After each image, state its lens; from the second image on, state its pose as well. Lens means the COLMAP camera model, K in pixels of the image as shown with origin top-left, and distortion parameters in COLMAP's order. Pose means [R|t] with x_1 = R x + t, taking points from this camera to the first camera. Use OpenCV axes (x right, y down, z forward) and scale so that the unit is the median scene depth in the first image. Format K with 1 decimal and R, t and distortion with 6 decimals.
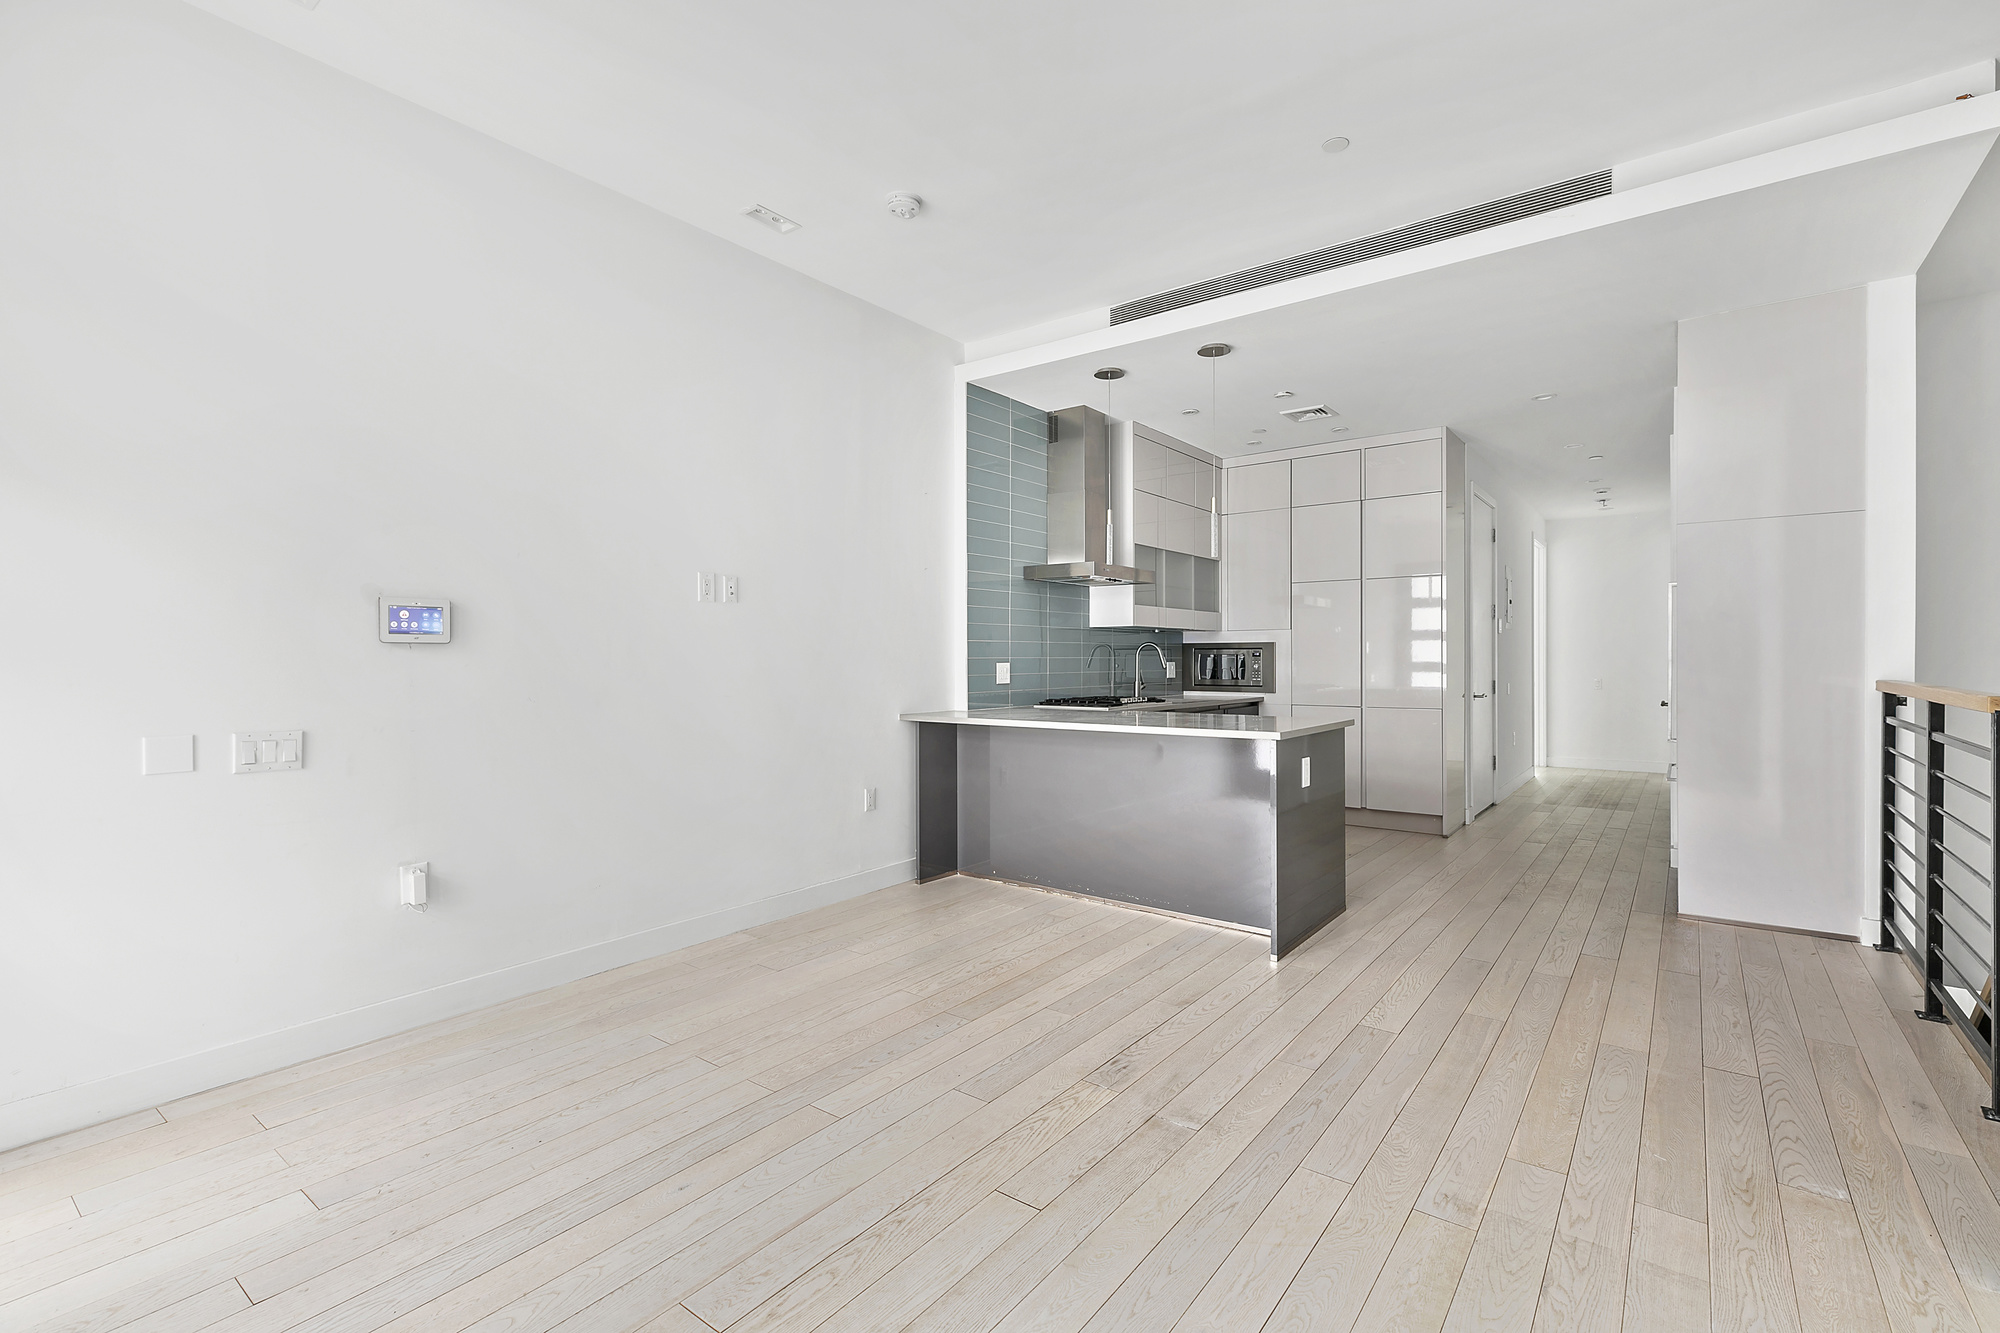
lens RADIAL K [[909.1, 0, 1003.5], [0, 909.1, 665.5], [0, 0, 1]] dist [0.005165, 0.000495]
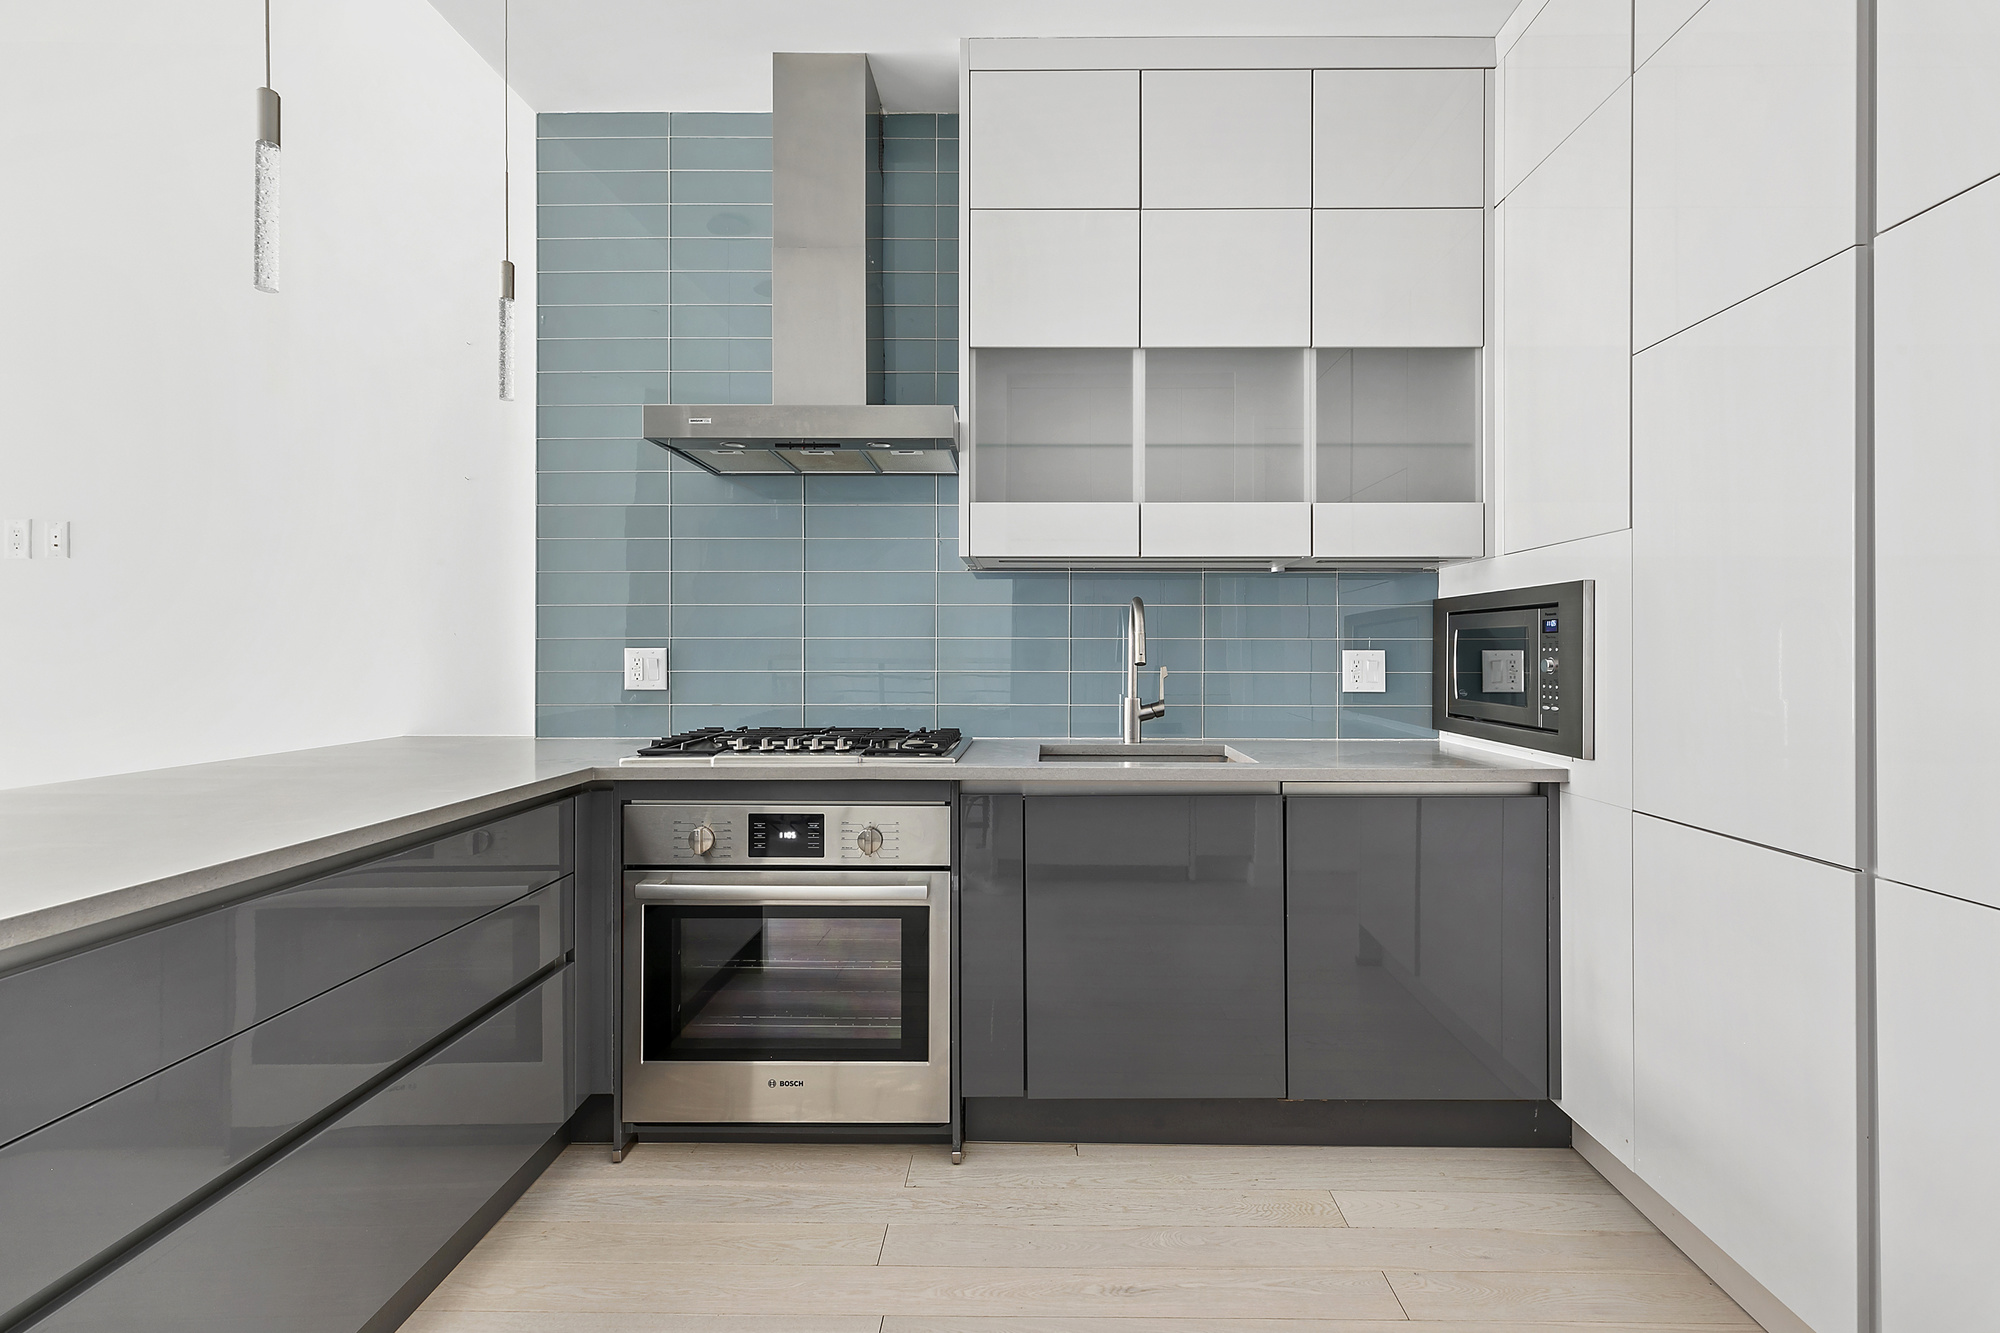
lens RADIAL K [[909.1, 0, 1005.0], [0, 909.1, 659.2], [0, 0, 1]] dist [0.005165, 0.000495]
pose [[0.603871, 0.007717, -0.797044, 0.785742], [-0.007722, 0.999963, 0.003831, -0.000283], [0.797044, 0.003841, 0.603909, 1.297379]]
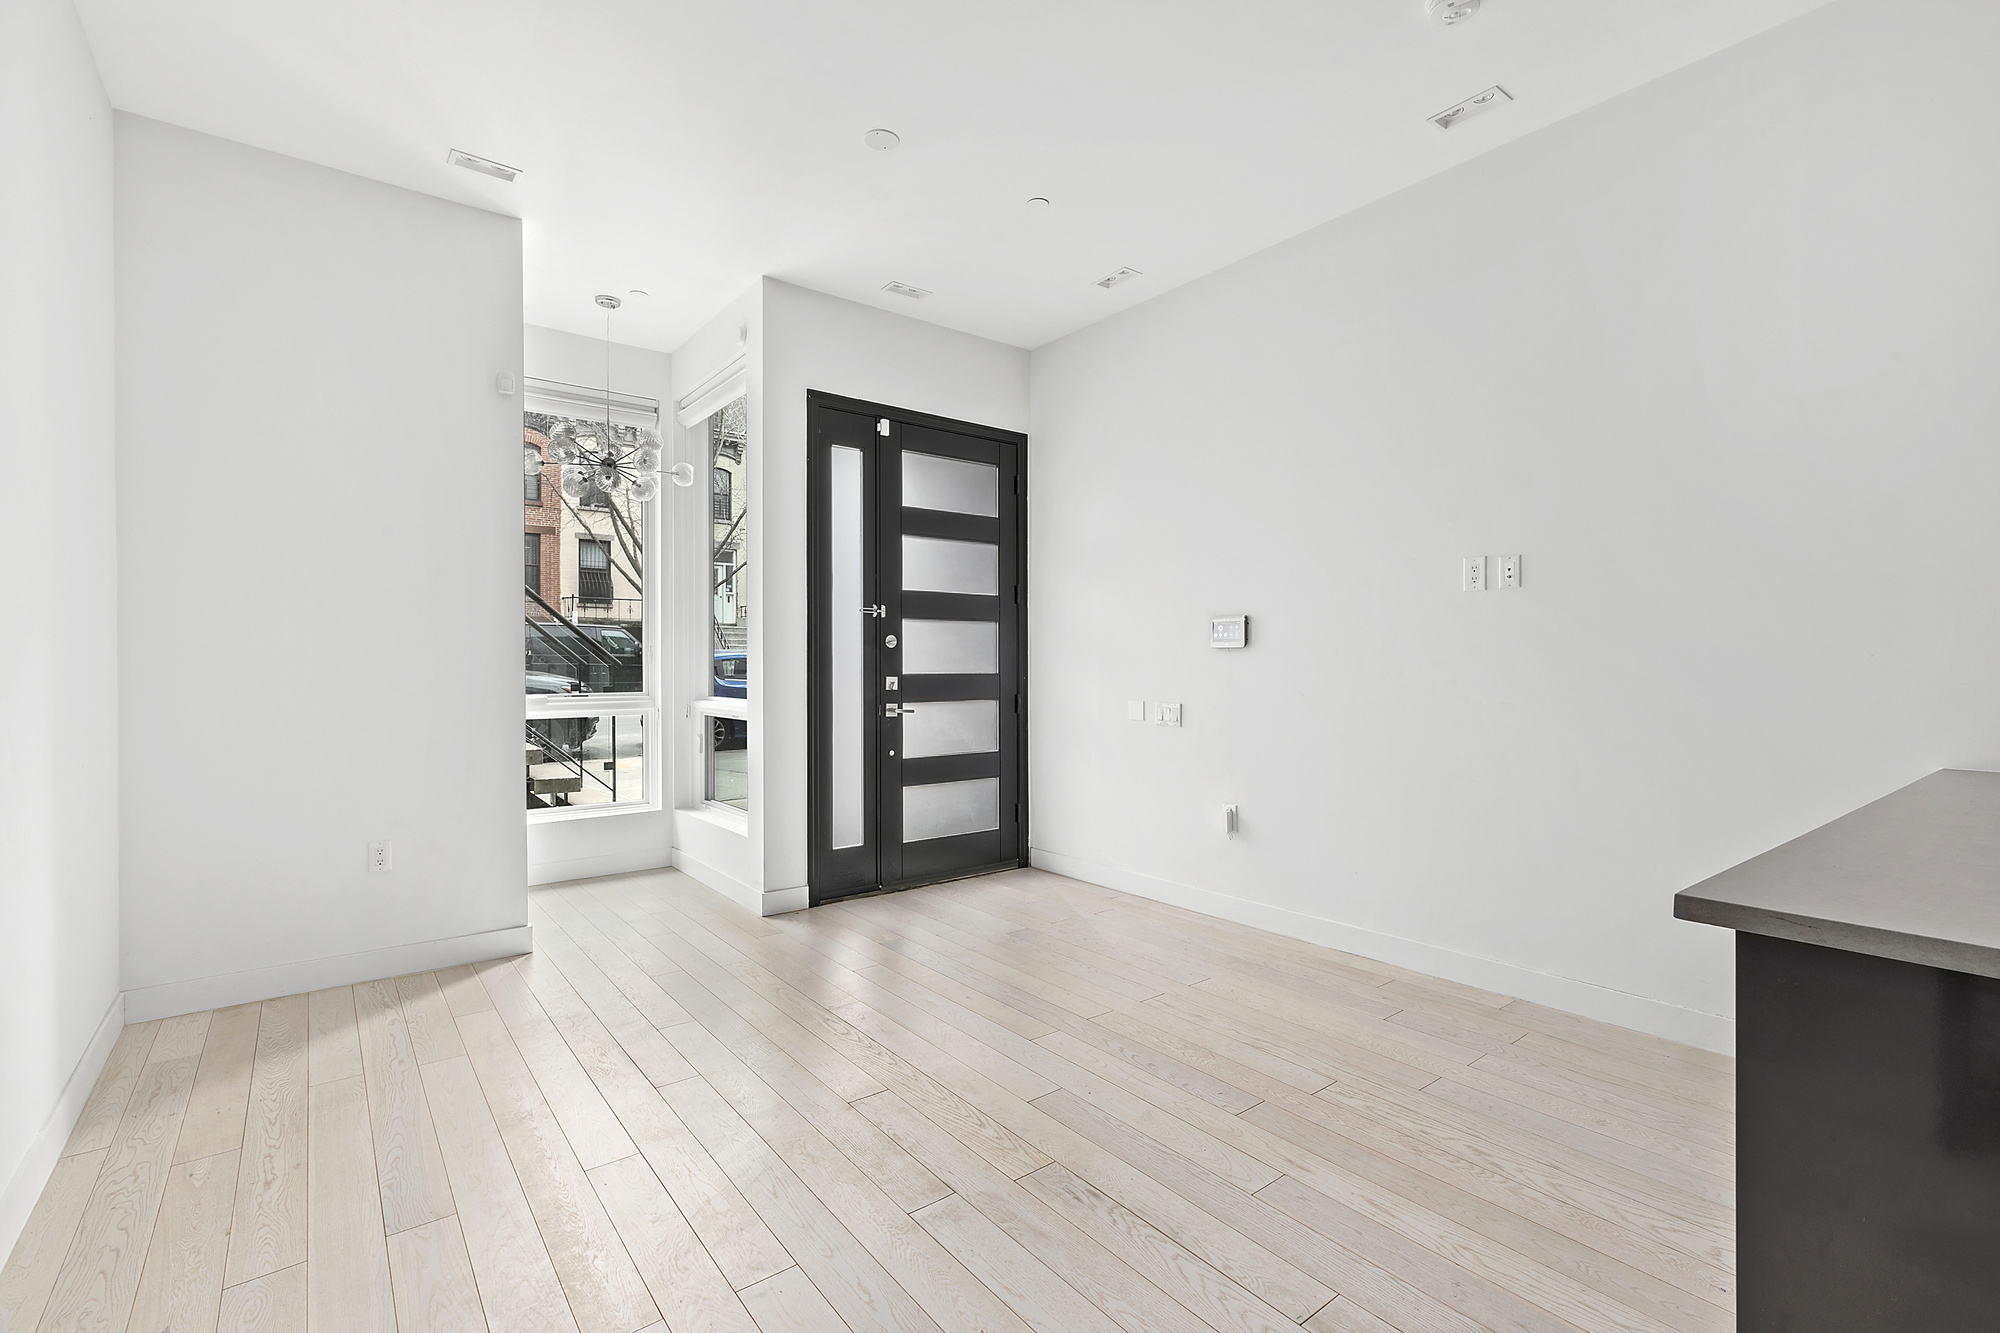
lens RADIAL K [[909.1, 0, 1008.3], [0, 909.1, 665.4], [0, 0, 1]] dist [0.005165, 0.000495]
pose [[-0.269421, 0.004915, -0.963010, 0.677760], [-0.001670, 0.999983, 0.005570, -0.004073], [0.963021, 0.003109, -0.269408, 0.888694]]
